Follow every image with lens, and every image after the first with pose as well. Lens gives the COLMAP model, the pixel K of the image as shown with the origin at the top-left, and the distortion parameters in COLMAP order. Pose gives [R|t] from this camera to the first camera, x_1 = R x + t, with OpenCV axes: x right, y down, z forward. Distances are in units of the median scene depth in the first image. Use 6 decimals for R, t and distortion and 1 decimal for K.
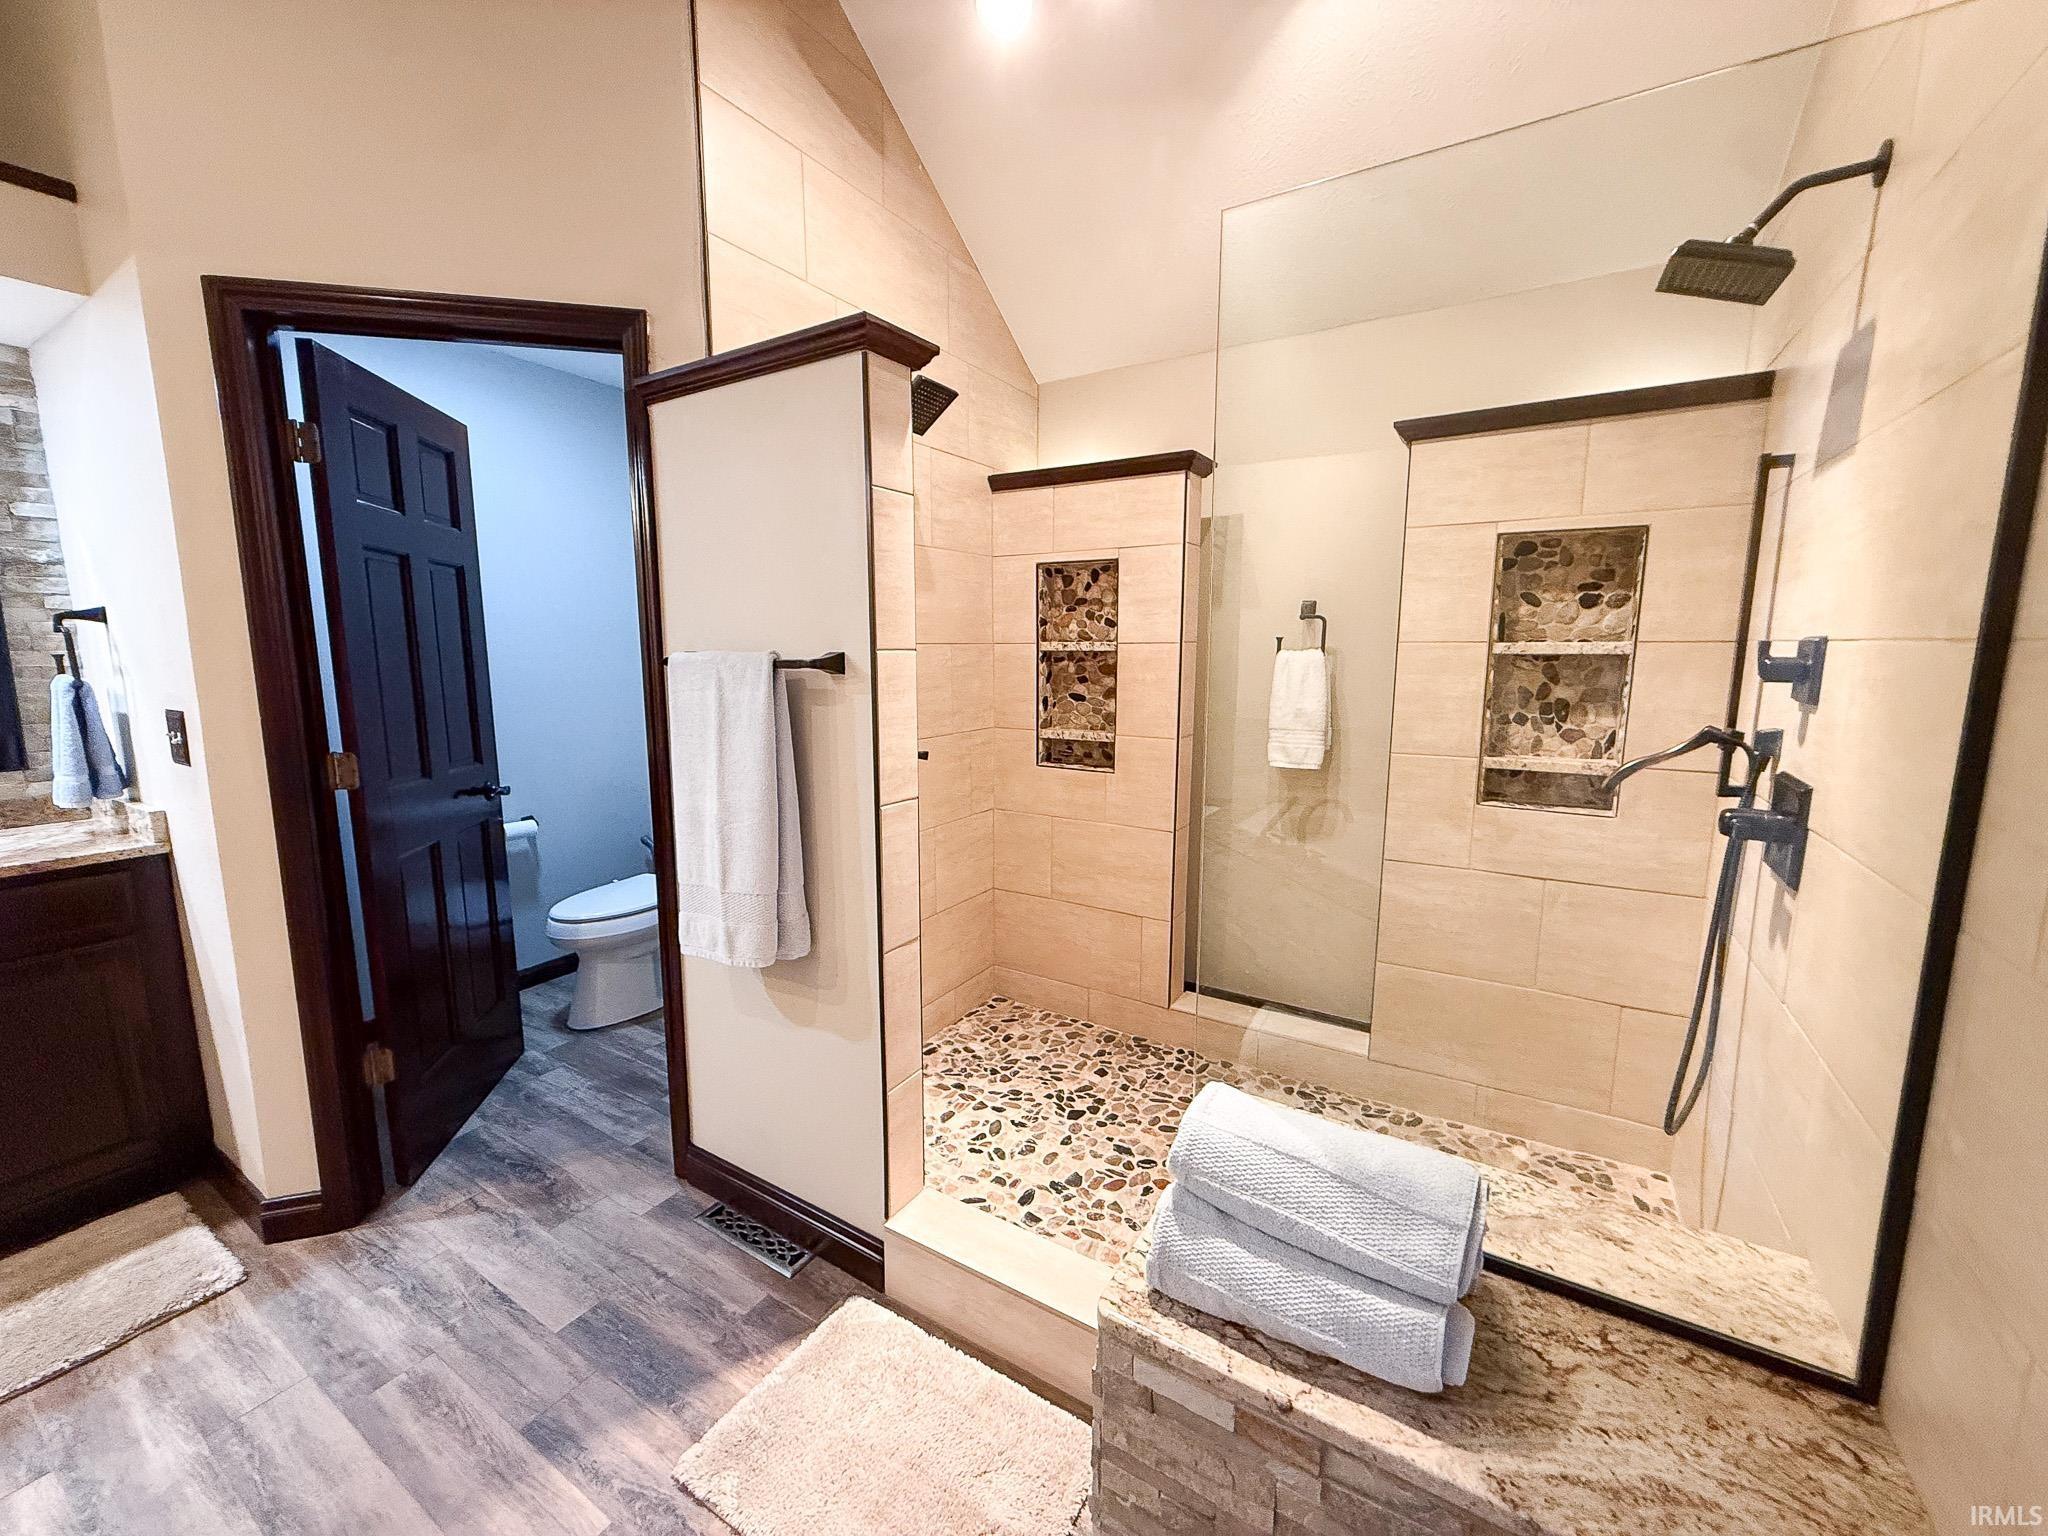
lens RADIAL K [[808.7, 0, 1023.1], [0, 808.7, 762.1], [0, 0, 1]] dist [0.002933, 0.000124]
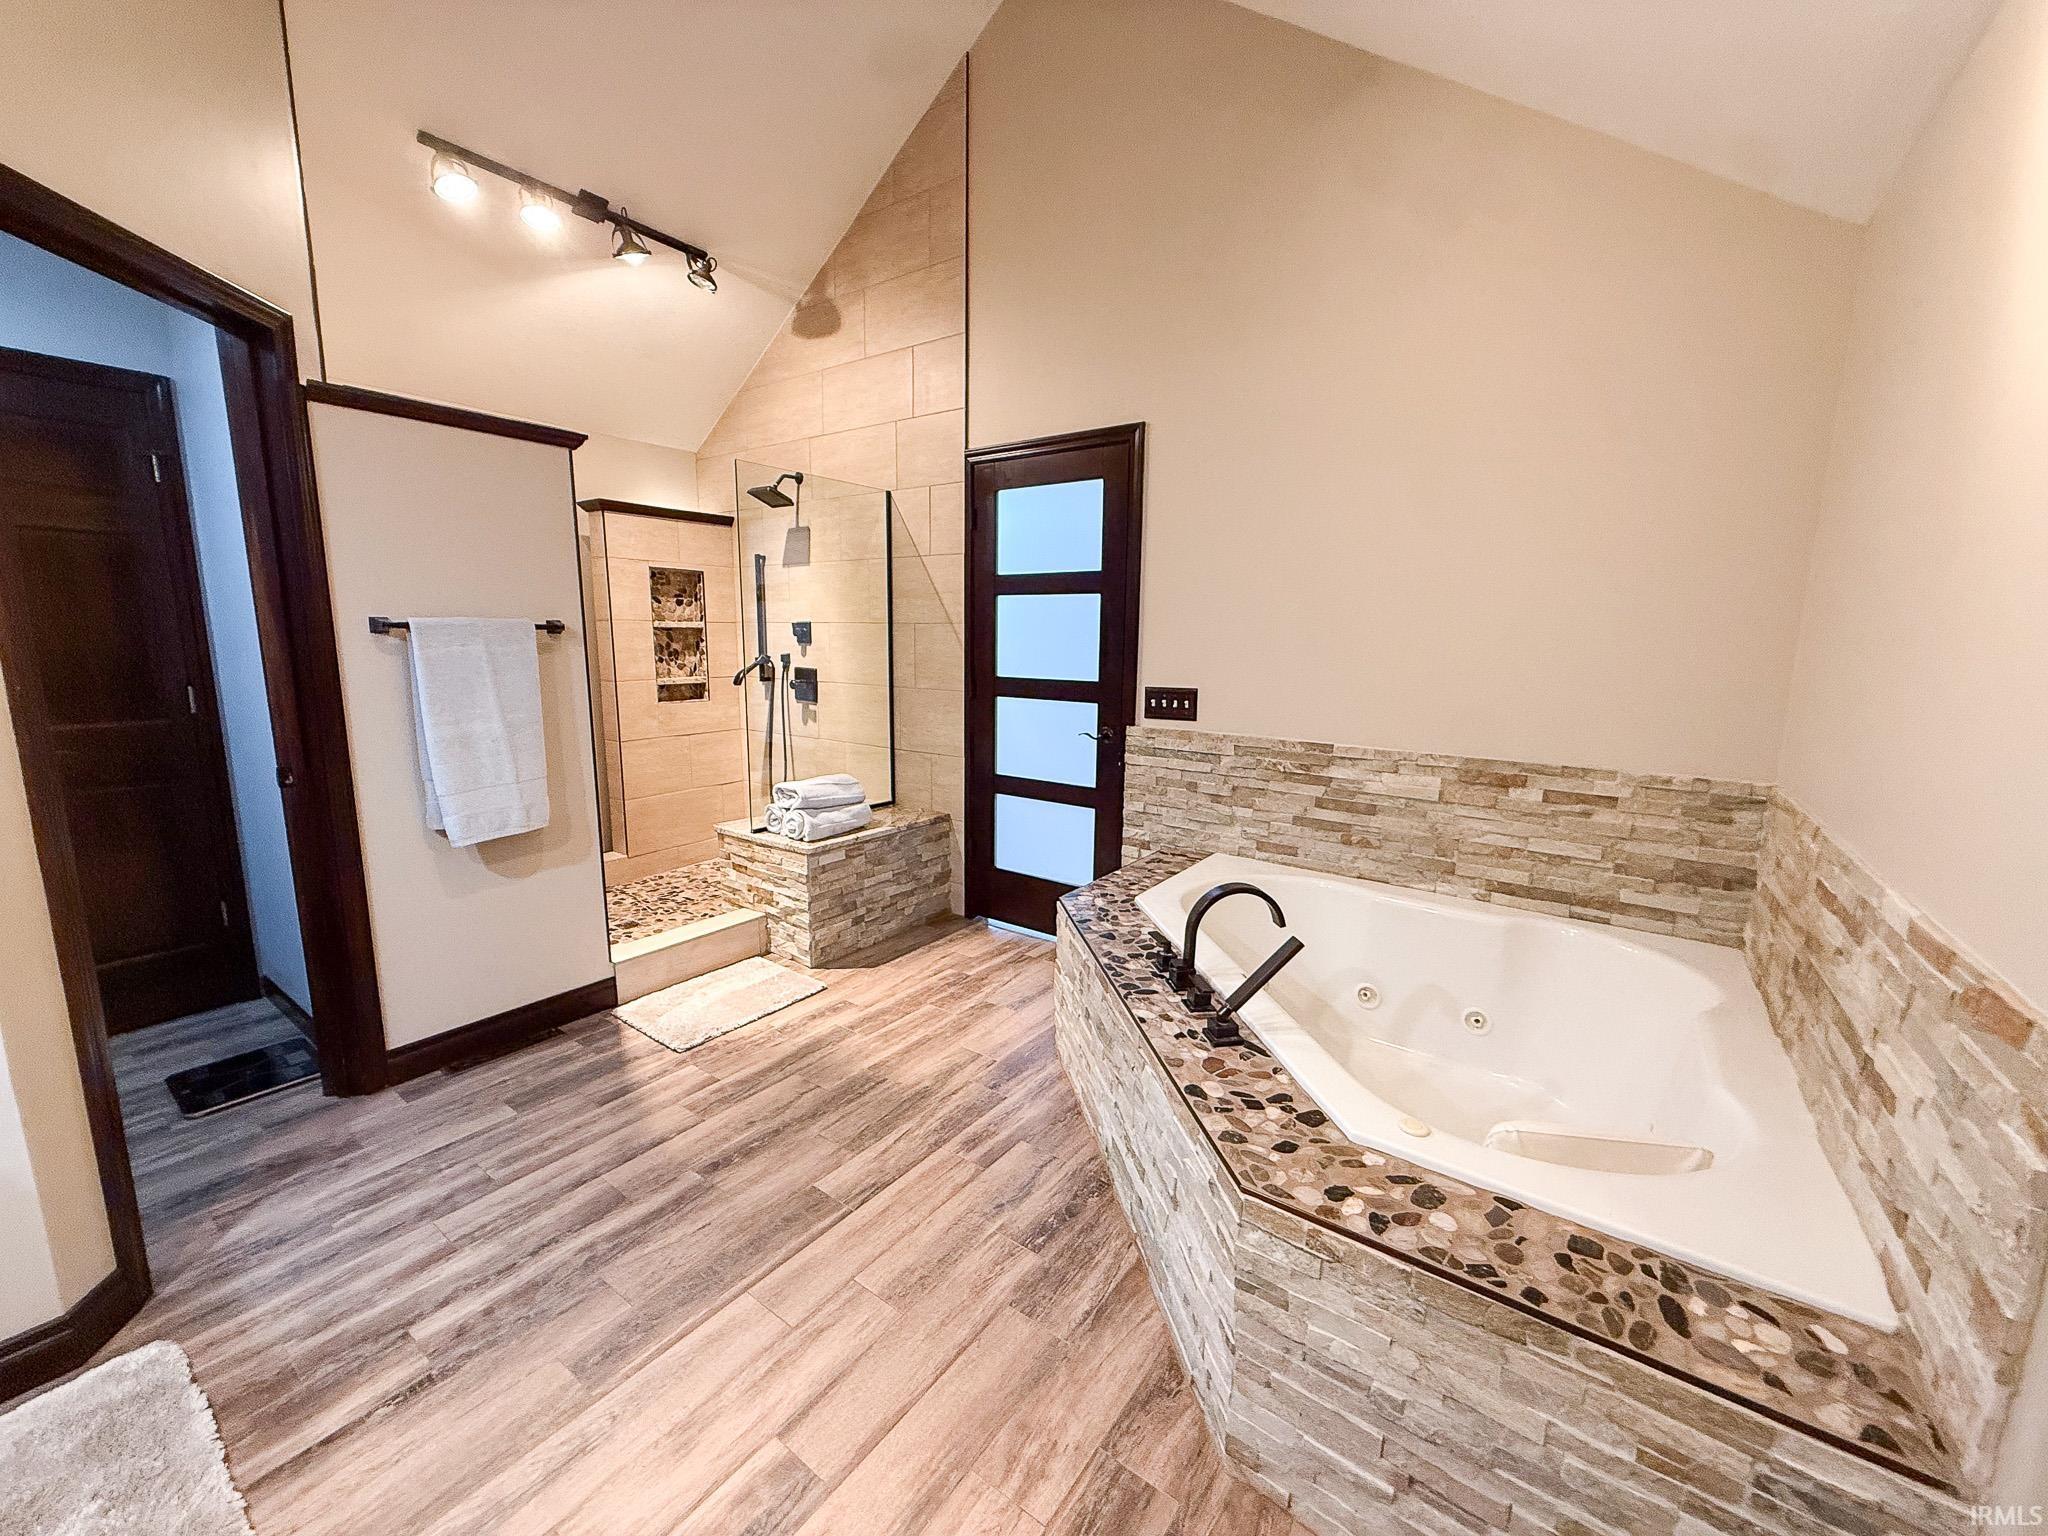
lens RADIAL K [[808.7, 0, 1022.0], [0, 808.7, 769.9], [0, 0, 1]] dist [0.002933, 0.000124]
pose [[0.072390, -0.163231, 0.983929, -1.478409], [0.129384, 0.979718, 0.153013, 0.025127], [-0.988949, 0.116228, 0.092041, -0.037940]]
